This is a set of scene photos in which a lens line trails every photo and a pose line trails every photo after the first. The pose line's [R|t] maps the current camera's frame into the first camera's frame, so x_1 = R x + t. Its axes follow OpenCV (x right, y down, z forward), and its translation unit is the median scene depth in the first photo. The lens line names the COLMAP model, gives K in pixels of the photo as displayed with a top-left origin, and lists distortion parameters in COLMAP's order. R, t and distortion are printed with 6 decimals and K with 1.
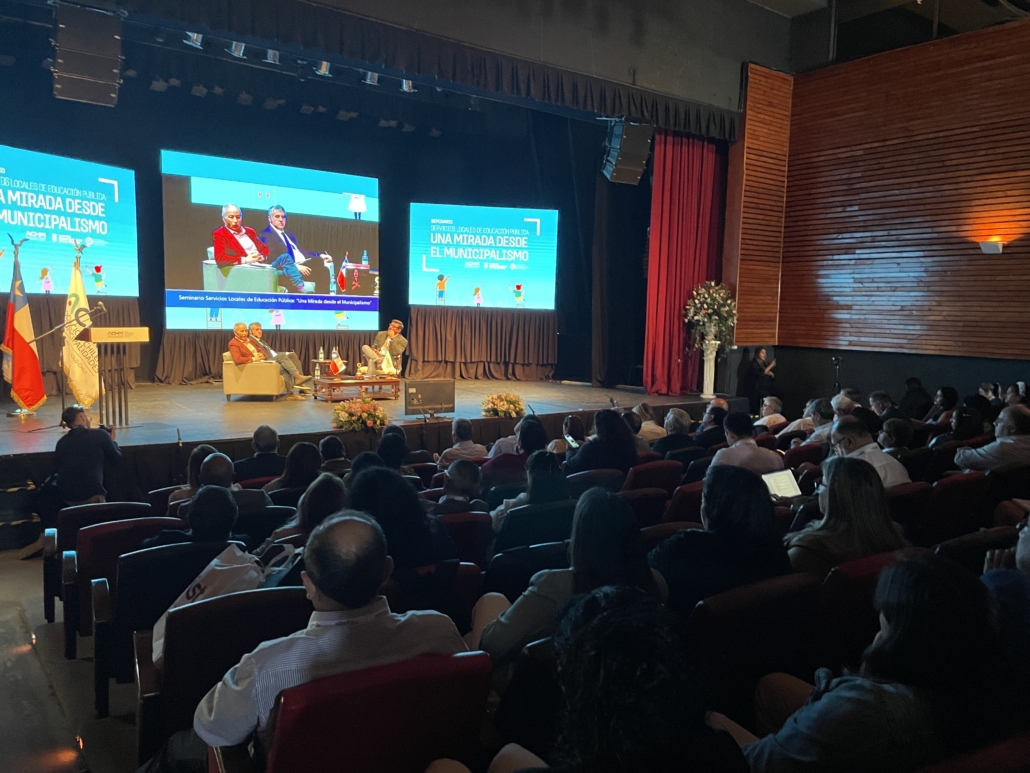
lens RADIAL K [[781.9, 0, 522.5], [0, 781.9, 395.0], [0, 0, 1]] dist [0.081332, -0.115505]
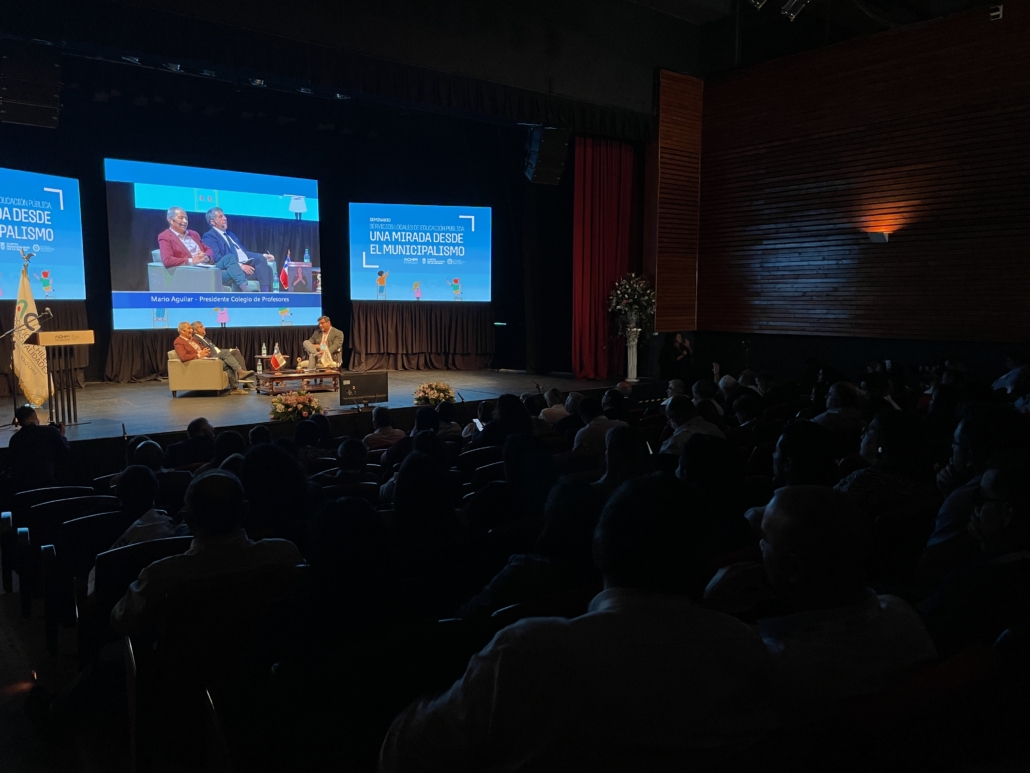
lens RADIAL K [[781.9, 0, 514.7], [0, 781.9, 383.3], [0, 0, 1]] dist [0.081332, -0.115505]
pose [[0.998963, -0.027140, 0.036558, 0.032798], [0.027115, 0.999632, 0.001172, 0.000370], [-0.036576, -0.000179, 0.999331, -0.054903]]
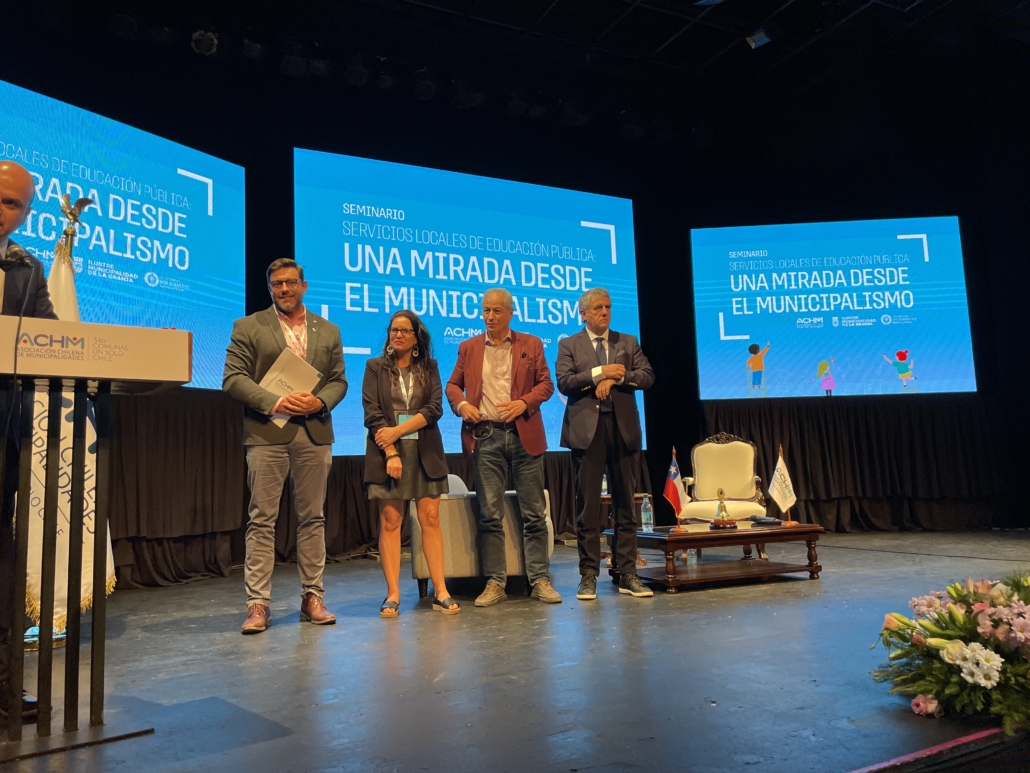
lens RADIAL K [[781.9, 0, 506.4], [0, 781.9, 374.4], [0, 0, 1]] dist [0.081332, -0.115505]
pose [[0.981539, -0.083339, -0.172149, -0.187036], [0.039309, 0.968761, -0.244861, -0.001621], [0.187178, 0.233574, 0.954153, 0.444227]]
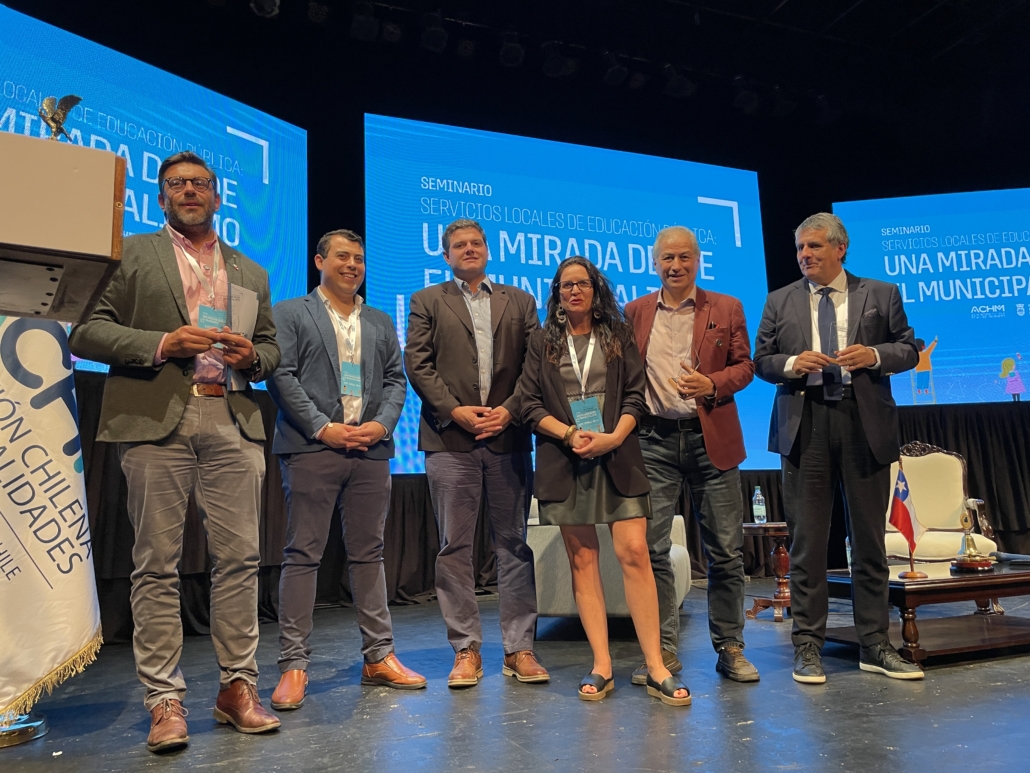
lens RADIAL K [[781.9, 0, 508.1], [0, 781.9, 376.2], [0, 0, 1]] dist [0.081332, -0.115505]
pose [[0.961657, -0.100604, -0.255137, -0.222972], [0.025962, 0.959505, -0.280492, -0.009452], [0.273024, 0.263113, 0.925327, 0.524557]]
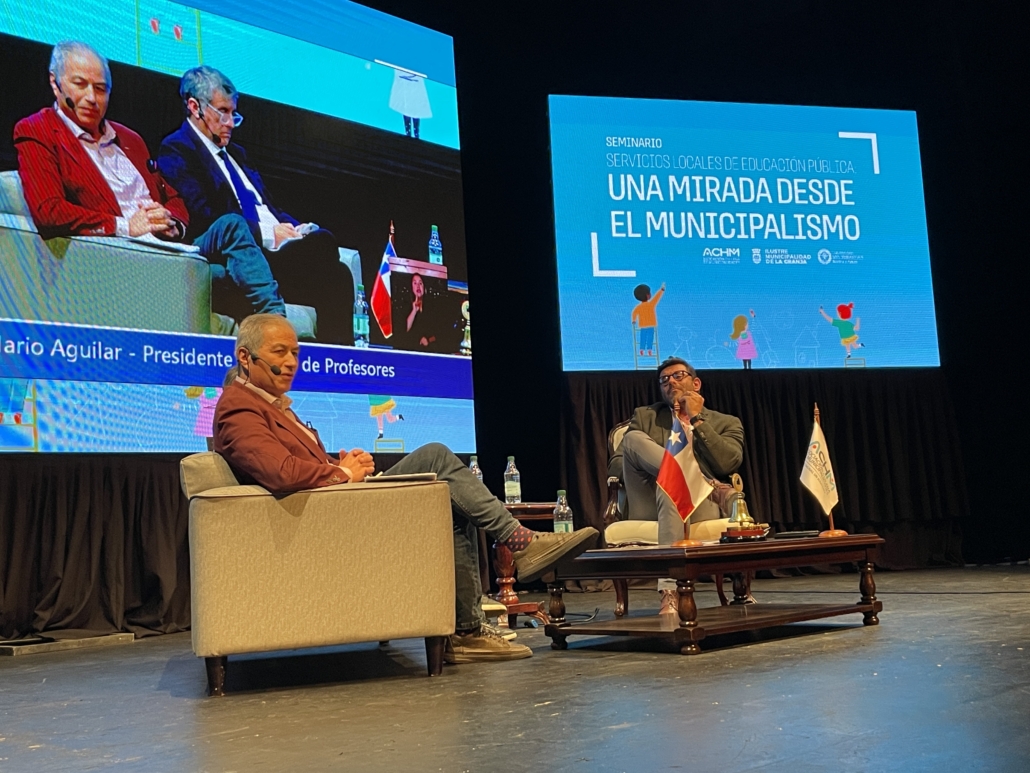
lens RADIAL K [[1212.3, 0, 506.6], [0, 1212.3, 382.4], [0, 0, 1]] dist [0.071334, 0.000000]
pose [[0.986908, -0.064057, 0.148019, -0.253979], [0.096706, 0.969497, -0.225219, 0.006392], [-0.129077, 0.236585, 0.962999, 0.502697]]
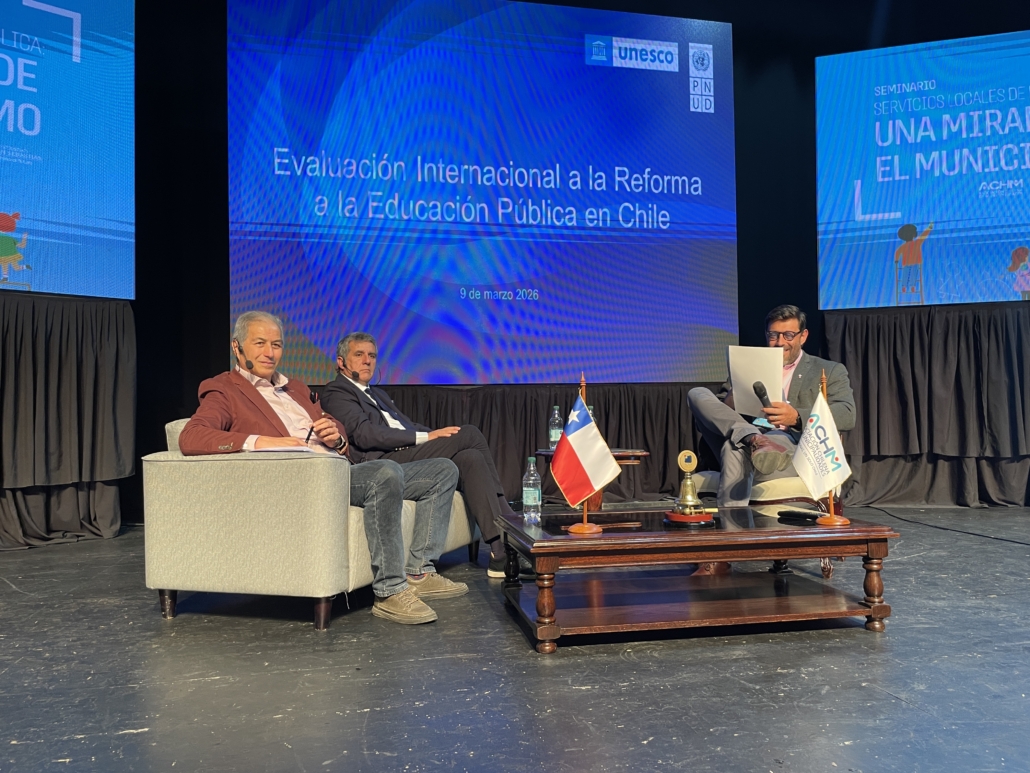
lens RADIAL K [[781.9, 0, 522.8], [0, 781.9, 390.5], [0, 0, 1]] dist [0.081332, -0.115505]
pose [[0.910477, -0.054178, -0.409996, -0.123432], [-0.005907, 0.989577, -0.143883, -0.019865], [0.413518, 0.133424, 0.900667, 0.606228]]
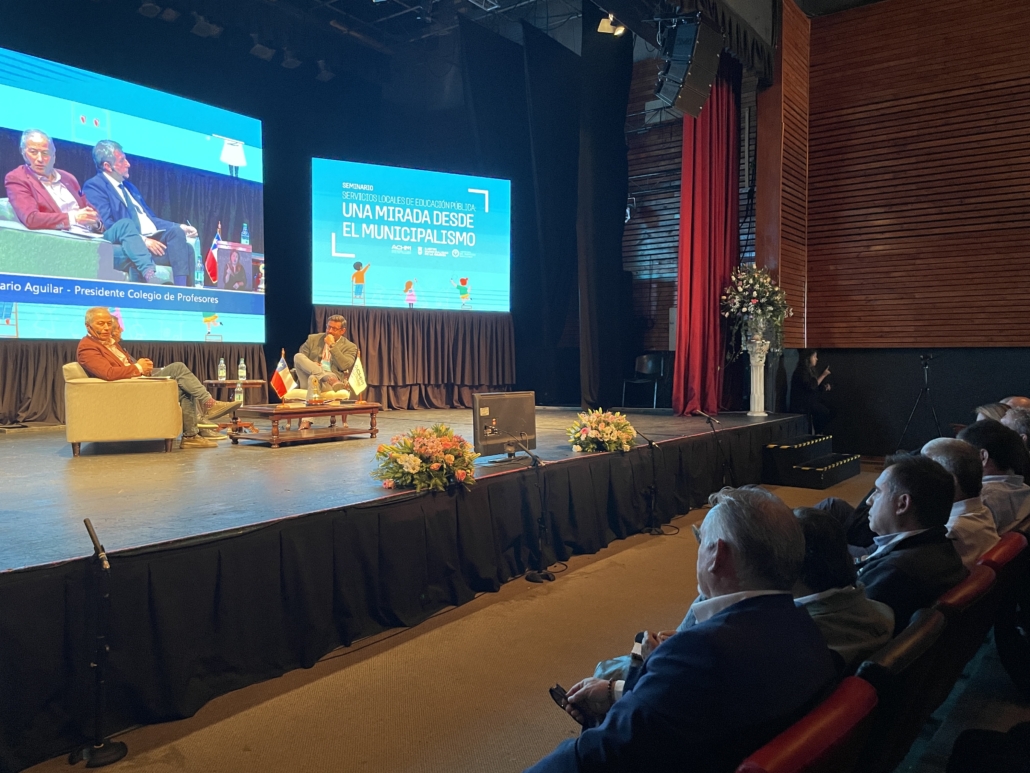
lens RADIAL K [[781.9, 0, 512.7], [0, 781.9, 384.6], [0, 0, 1]] dist [0.081332, -0.115505]
pose [[0.956242, -0.034089, 0.290583, -0.183761], [0.054550, 0.996546, -0.062605, 0.007135], [-0.287445, 0.075717, 0.954800, 0.305739]]
